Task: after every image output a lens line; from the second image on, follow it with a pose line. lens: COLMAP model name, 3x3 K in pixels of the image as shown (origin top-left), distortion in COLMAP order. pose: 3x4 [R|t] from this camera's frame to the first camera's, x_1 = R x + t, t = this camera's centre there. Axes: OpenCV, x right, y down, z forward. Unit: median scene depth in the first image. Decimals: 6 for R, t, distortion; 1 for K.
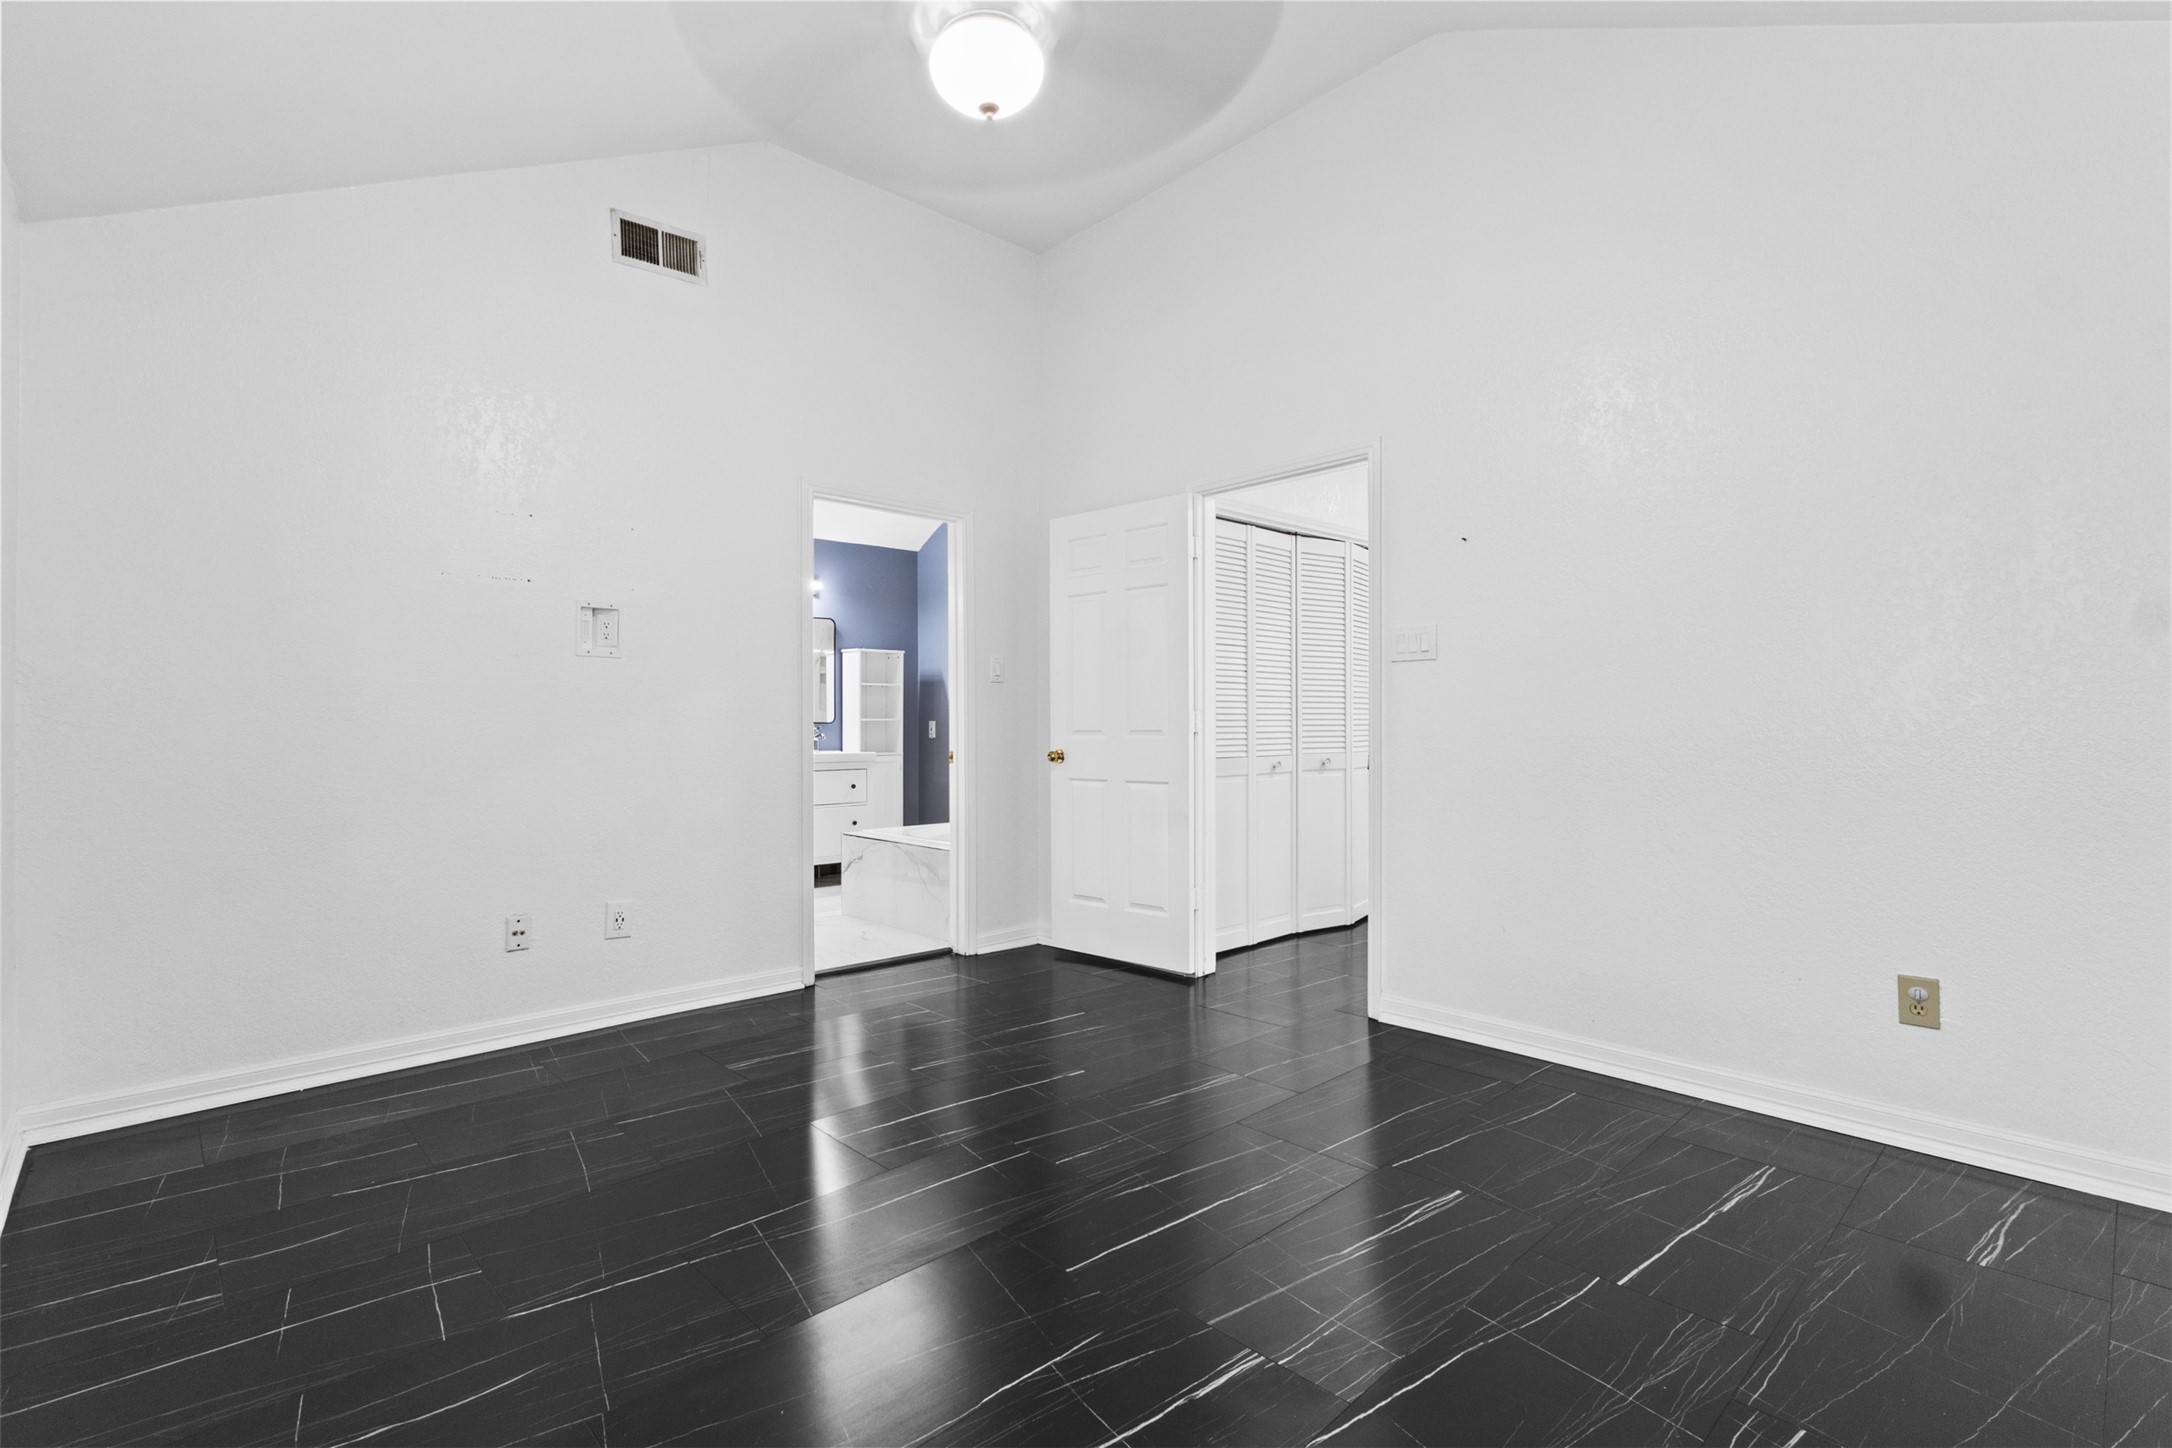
lens RADIAL K [[1002.2, 0, 1074.8], [0, 1002.2, 711.0], [0, 0, 1]] dist [-0.000840, 0.001475]
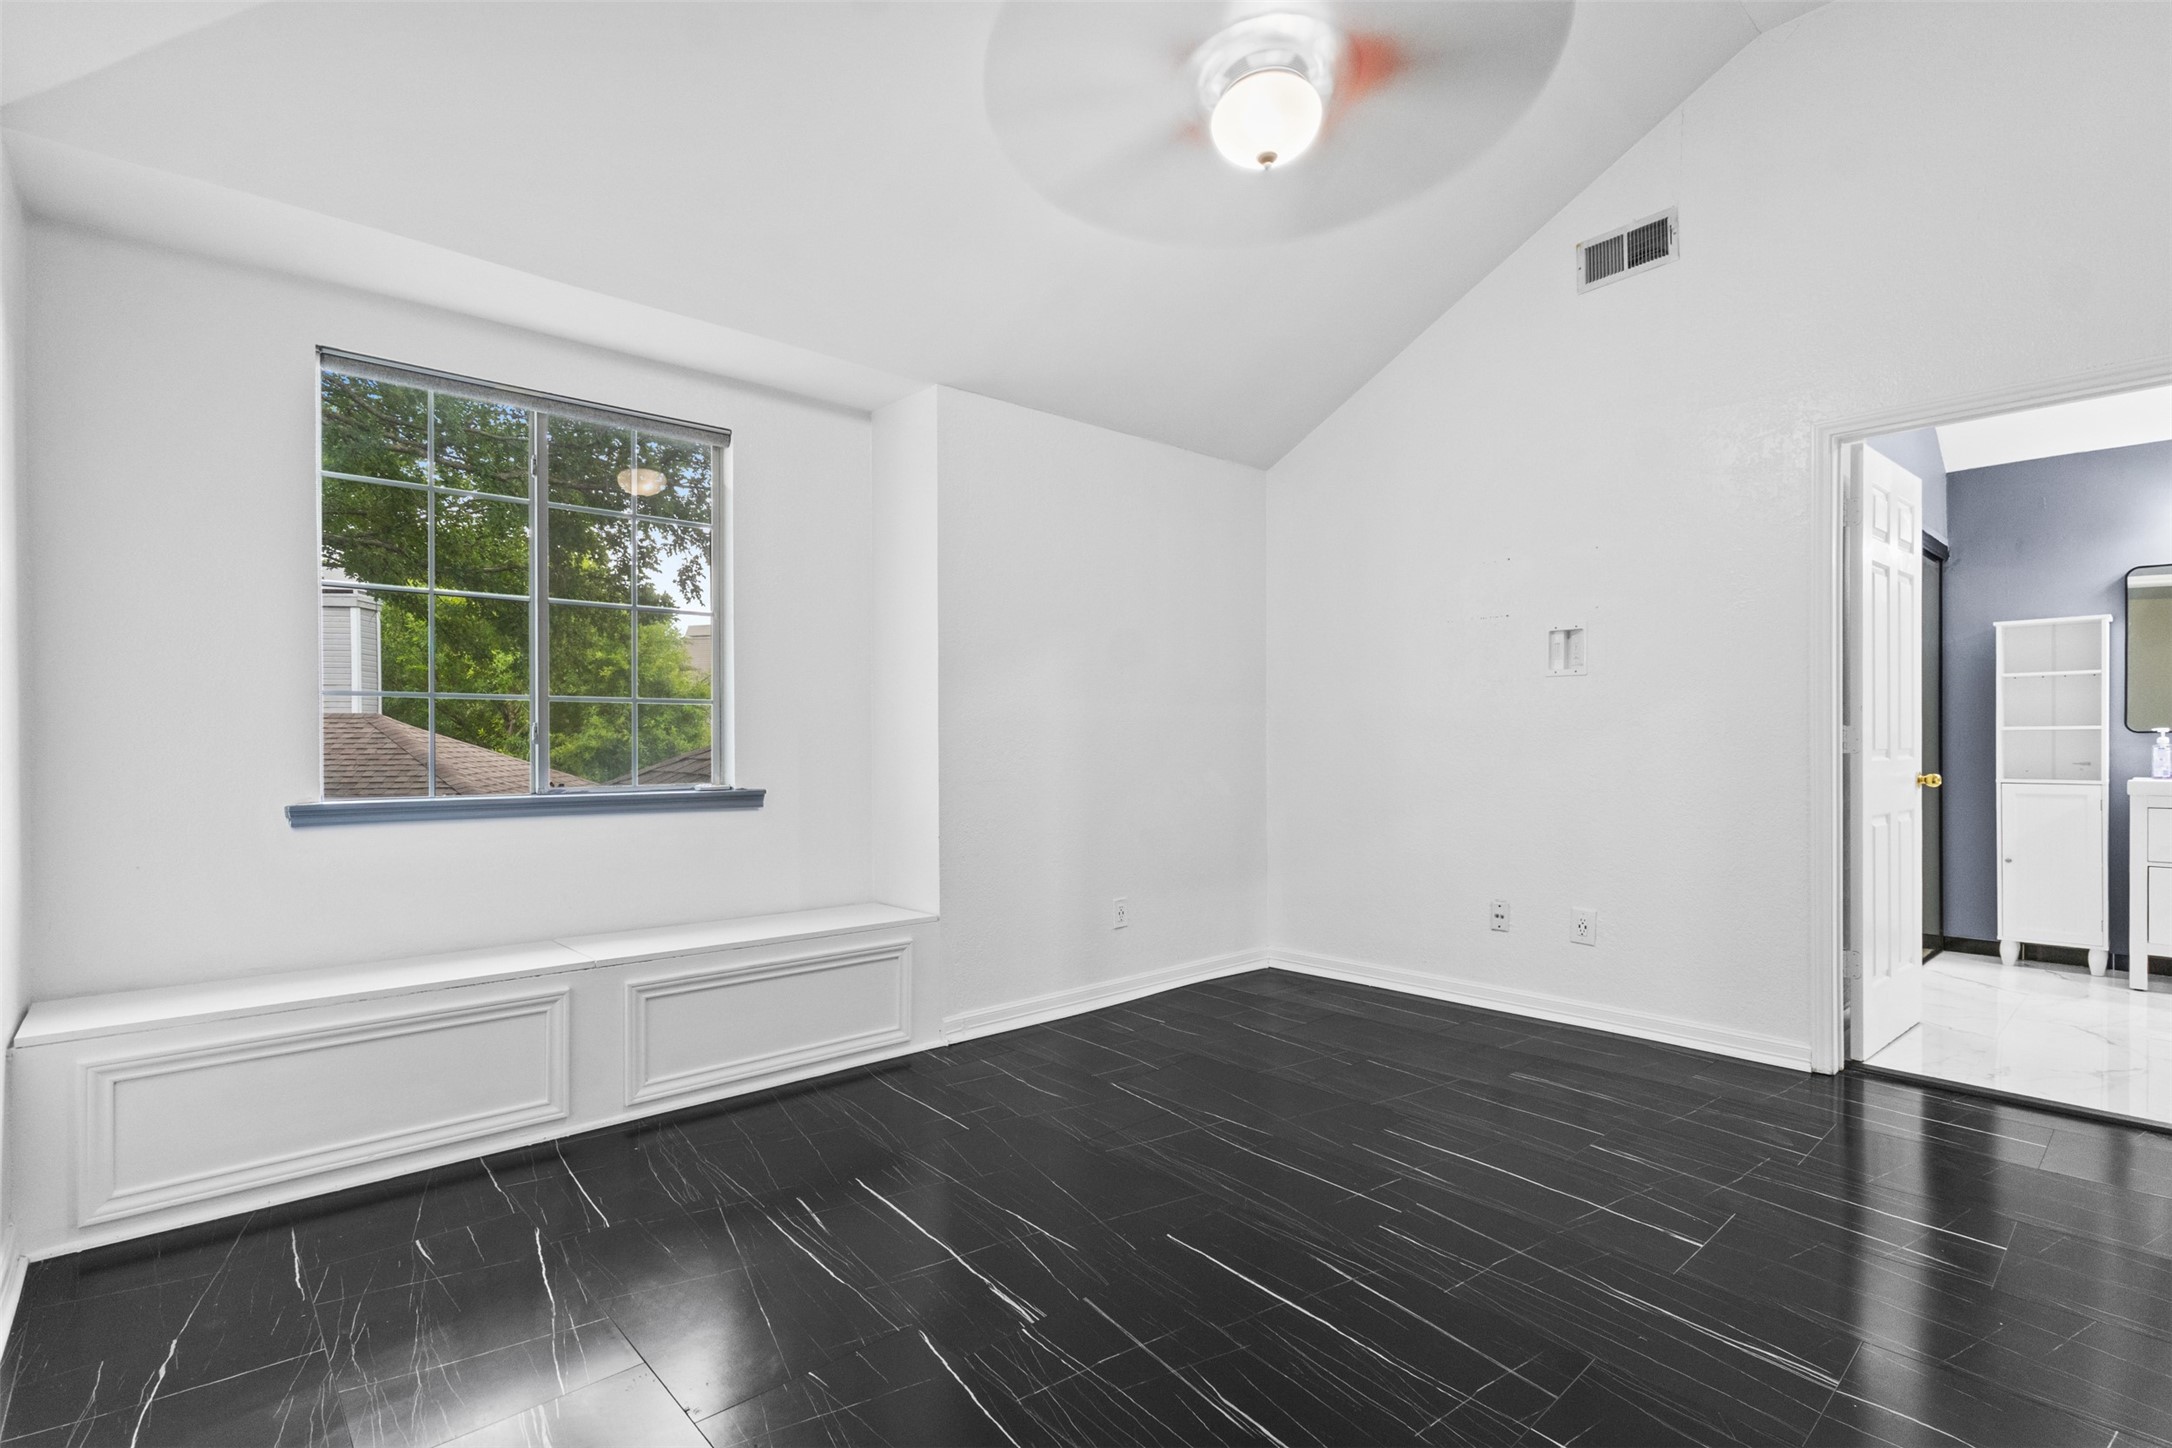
lens RADIAL K [[1002.2, 0, 1075.6], [0, 1002.2, 743.5], [0, 0, 1]] dist [-0.000840, 0.001475]
pose [[-0.039532, 0.004924, -0.999206, 0.658657], [0.027664, 0.999610, 0.003832, -0.002071], [0.998835, -0.027490, -0.039653, 0.557067]]
